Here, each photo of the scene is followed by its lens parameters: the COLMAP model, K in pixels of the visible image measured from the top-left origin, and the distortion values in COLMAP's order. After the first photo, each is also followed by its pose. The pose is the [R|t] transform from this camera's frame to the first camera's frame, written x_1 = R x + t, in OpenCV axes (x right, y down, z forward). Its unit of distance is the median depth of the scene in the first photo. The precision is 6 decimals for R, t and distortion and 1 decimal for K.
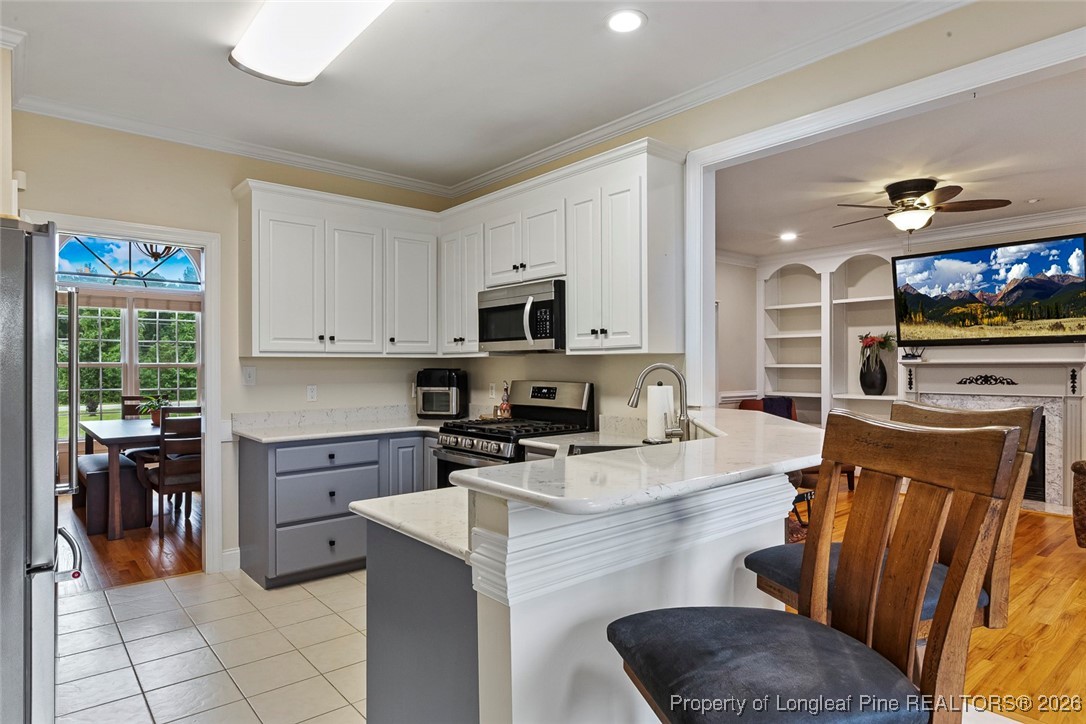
lens RADIAL K [[629.1, 0, 543.8], [0, 629.1, 367.0], [0, 0, 1]] dist [0.009612, -0.001195]
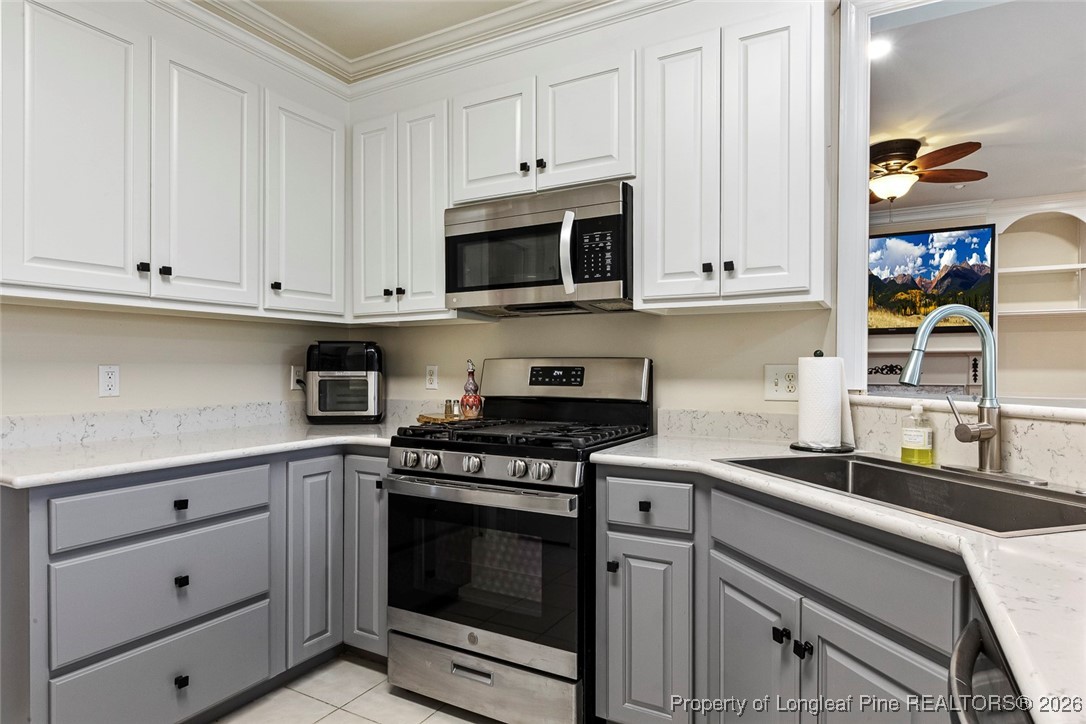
lens RADIAL K [[629.1, 0, 548.1], [0, 629.1, 369.1], [0, 0, 1]] dist [0.009612, -0.001195]
pose [[0.938896, 0.004516, 0.344170, -0.219362], [-0.003461, 0.999987, -0.003680, 0.035262], [-0.344182, 0.002264, 0.938900, 0.407421]]
